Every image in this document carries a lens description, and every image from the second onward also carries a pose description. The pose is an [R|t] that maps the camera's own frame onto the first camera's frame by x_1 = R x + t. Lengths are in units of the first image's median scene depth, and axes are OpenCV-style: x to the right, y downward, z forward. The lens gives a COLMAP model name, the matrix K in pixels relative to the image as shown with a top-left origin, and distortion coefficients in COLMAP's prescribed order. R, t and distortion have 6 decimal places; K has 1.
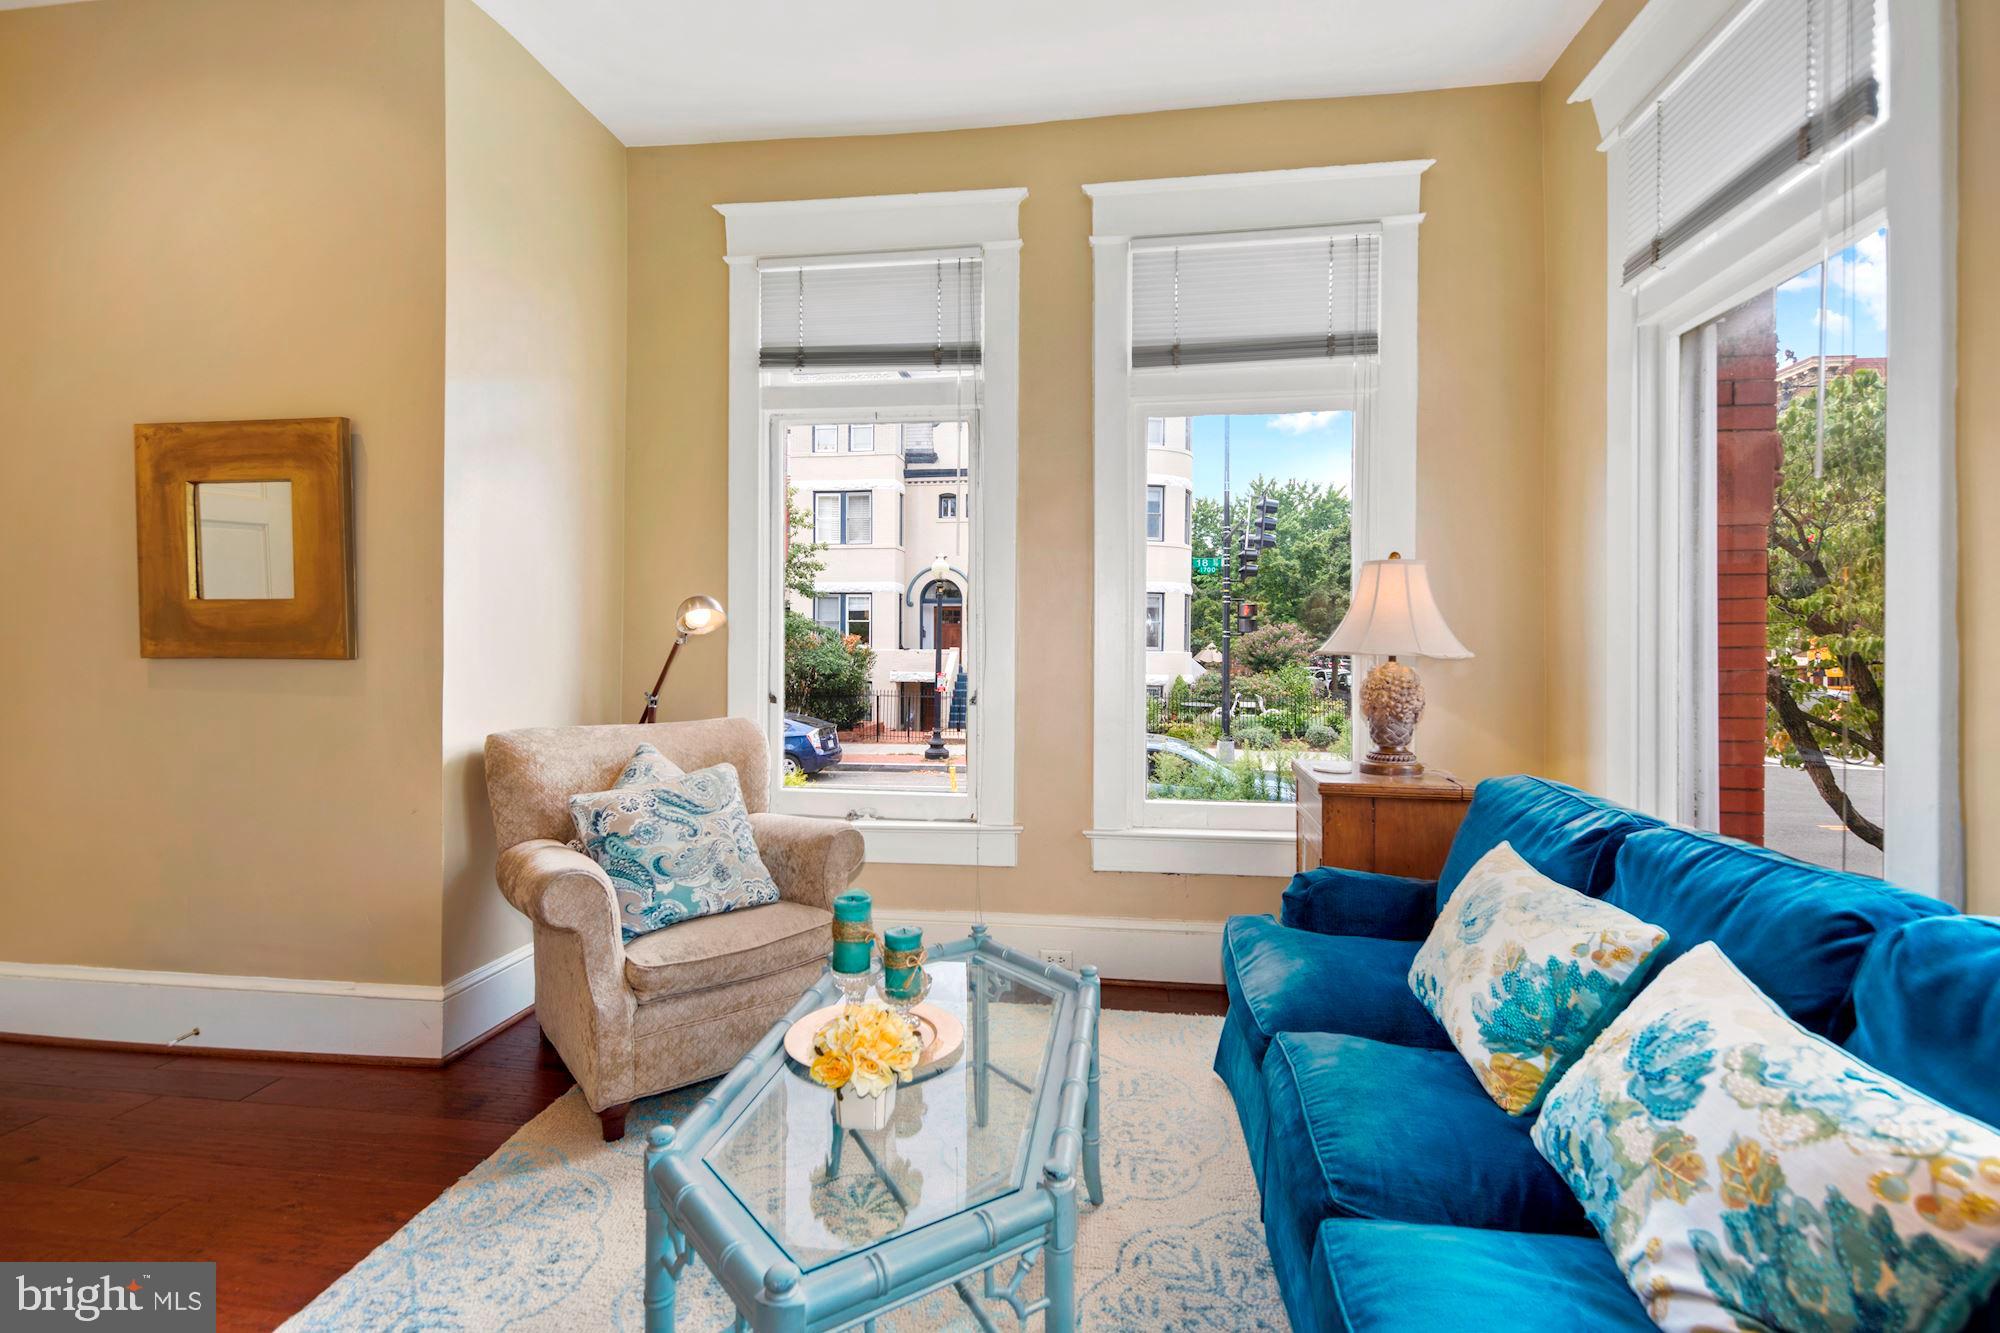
lens RADIAL K [[900.4, 0, 999.3], [0, 900.4, 657.7], [0, 0, 1]] dist [0.000024, -0.000807]
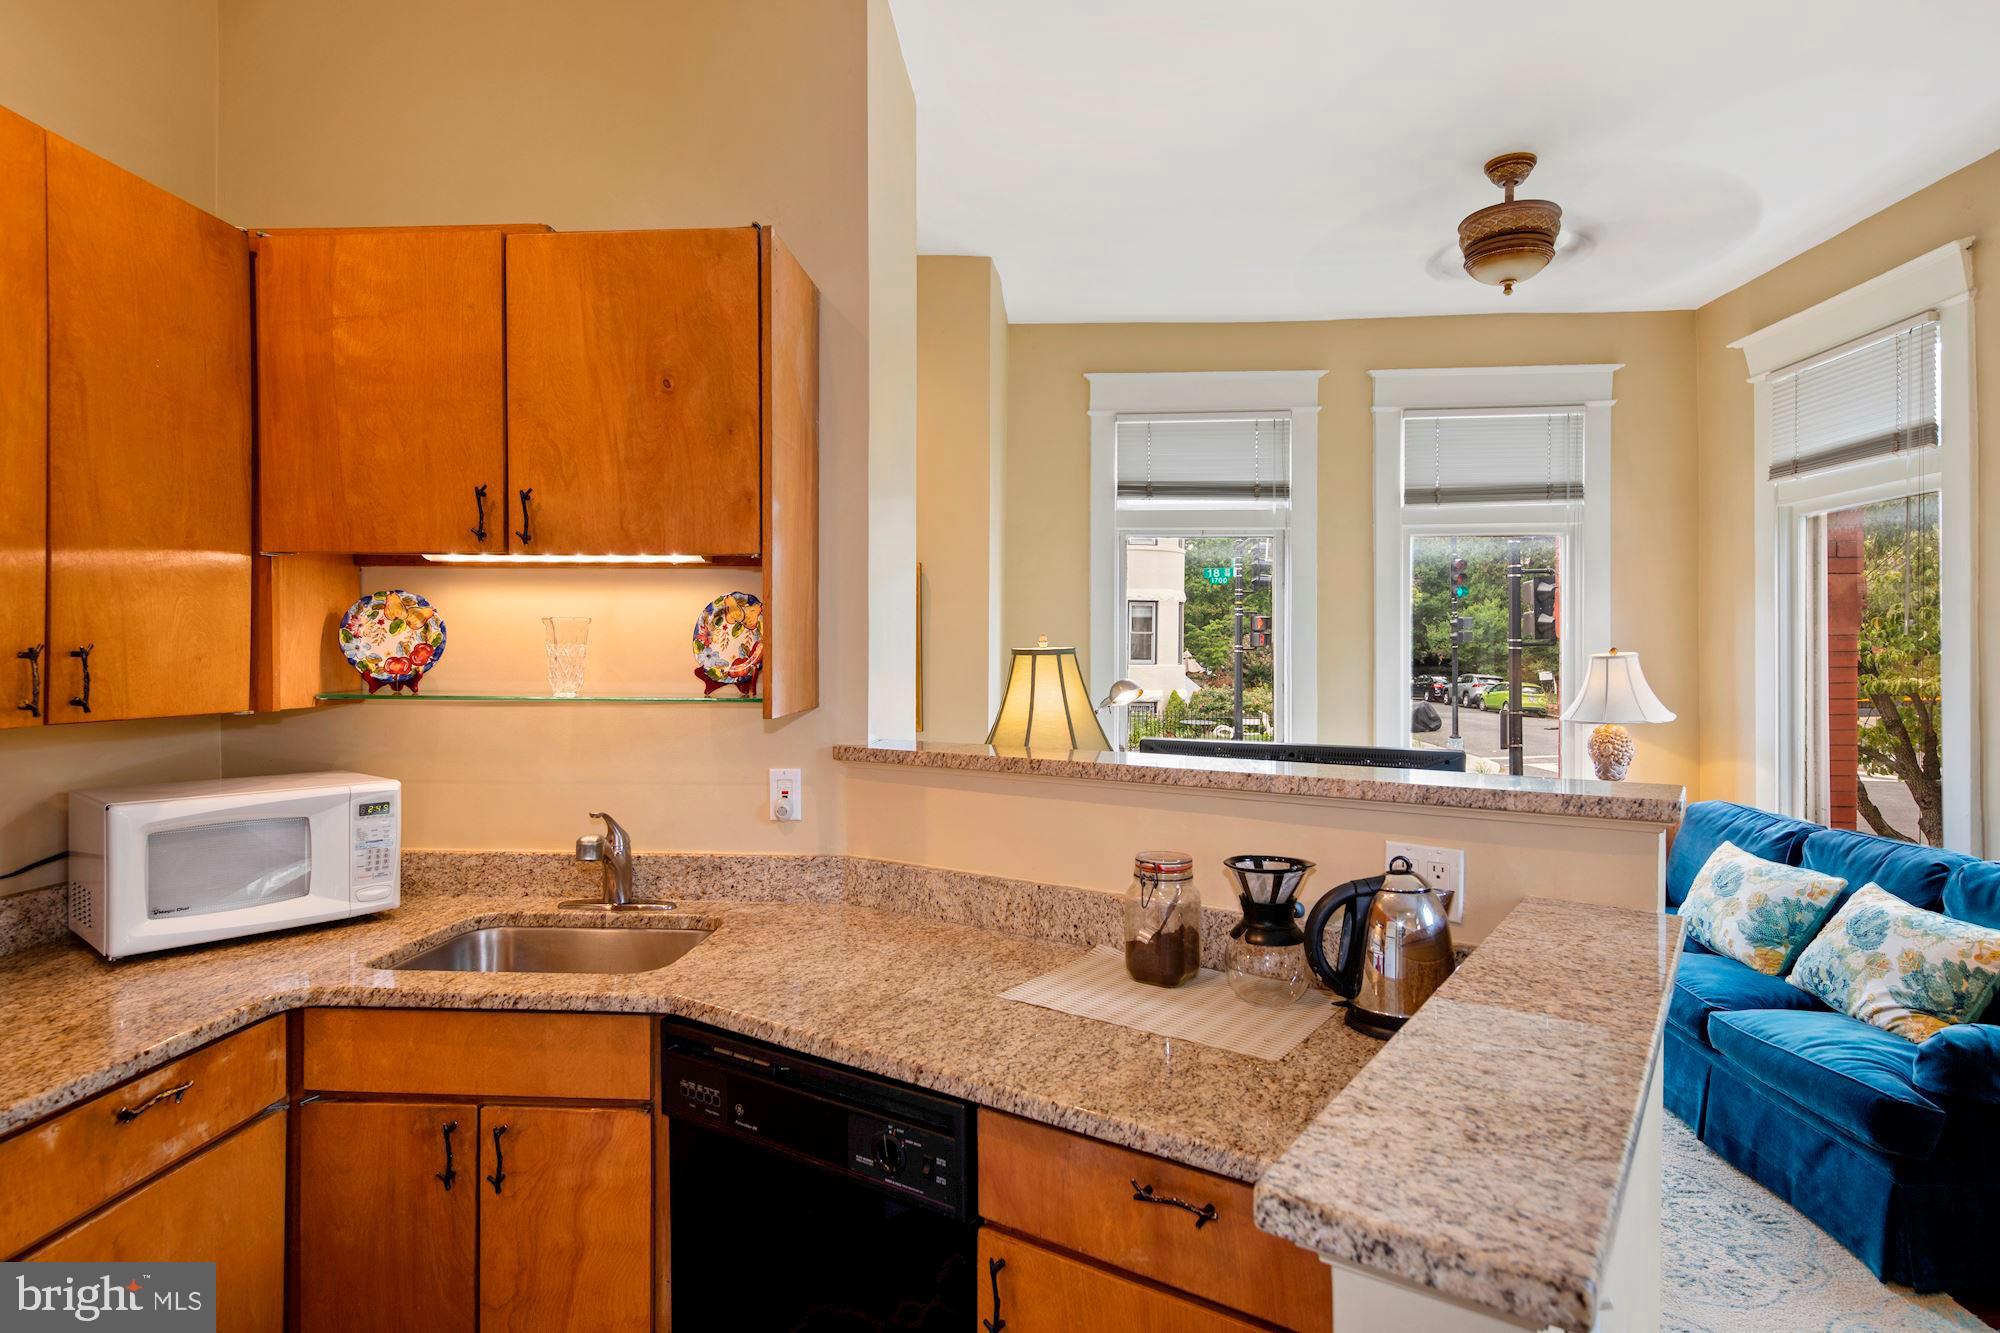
lens RADIAL K [[1042.3, 0, 1000.0], [0, 1042.3, 666.5], [0, 0, 1]] dist [-0.000038, 0.000935]
pose [[0.997065, -0.007740, 0.076164, -1.146920], [0.007612, 0.999969, 0.001982, -0.166562], [-0.076177, -0.001397, 0.997093, -1.024131]]
